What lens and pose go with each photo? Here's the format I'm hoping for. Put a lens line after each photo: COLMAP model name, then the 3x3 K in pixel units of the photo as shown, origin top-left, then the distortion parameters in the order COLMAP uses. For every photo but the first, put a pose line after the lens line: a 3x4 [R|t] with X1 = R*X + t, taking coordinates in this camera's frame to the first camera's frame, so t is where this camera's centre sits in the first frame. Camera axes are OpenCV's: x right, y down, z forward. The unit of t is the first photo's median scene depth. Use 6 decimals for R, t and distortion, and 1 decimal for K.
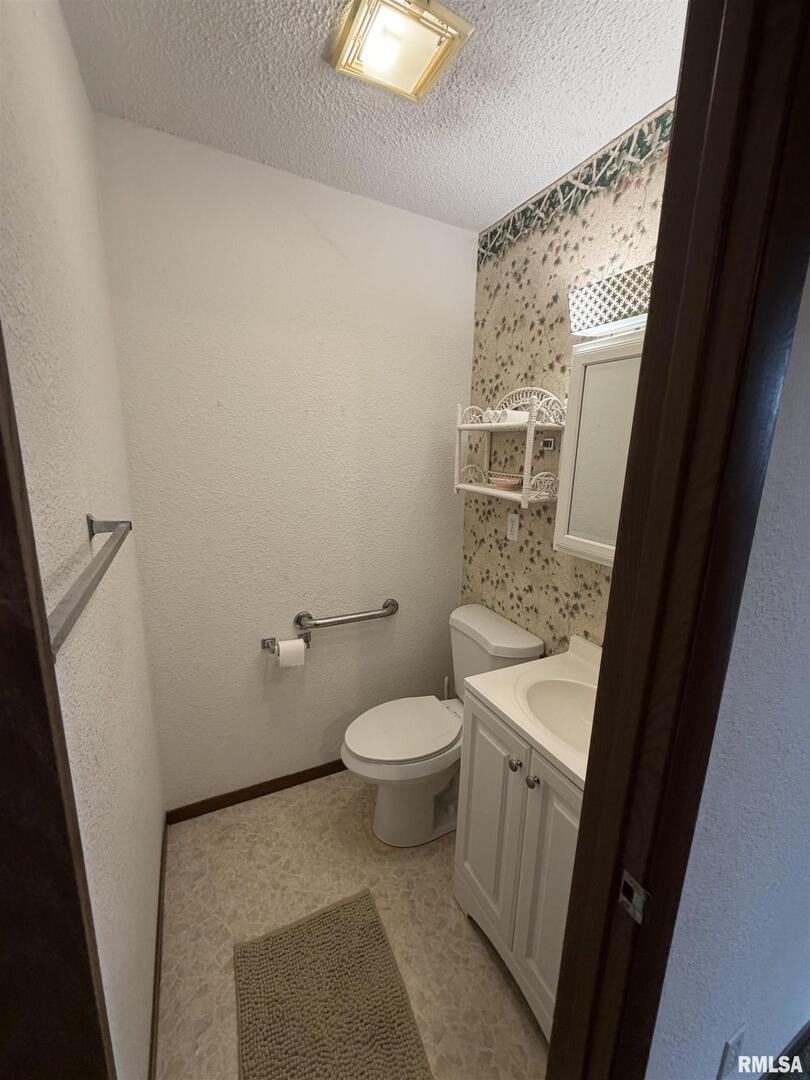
lens RADIAL K [[426.0, 0, 406.8], [0, 426.0, 538.9], [0, 0, 1]] dist [-0.001132, -0.000060]
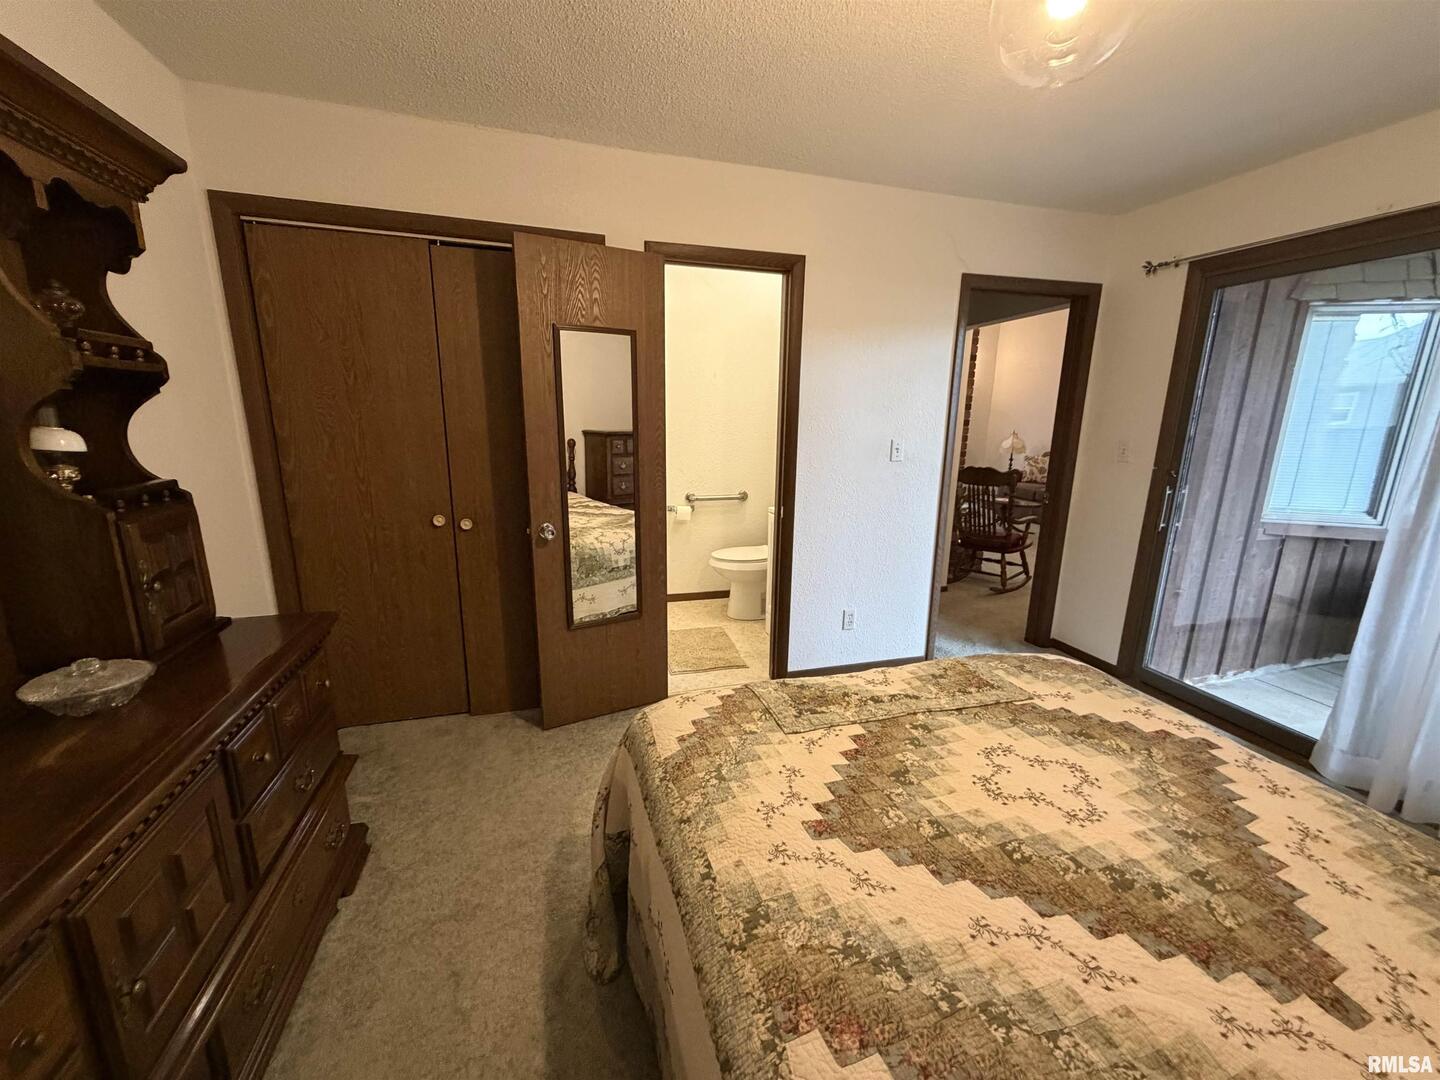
lens RADIAL K [[568.0, 0, 717.7], [0, 568.0, 539.6], [0, 0, 1]] dist [-0.001132, -0.000060]
pose [[0.985012, 0.032704, -0.169357, 0.251130], [-0.031349, 0.999452, 0.010671, 0.332758], [0.169613, -0.005202, 0.985497, -1.205380]]
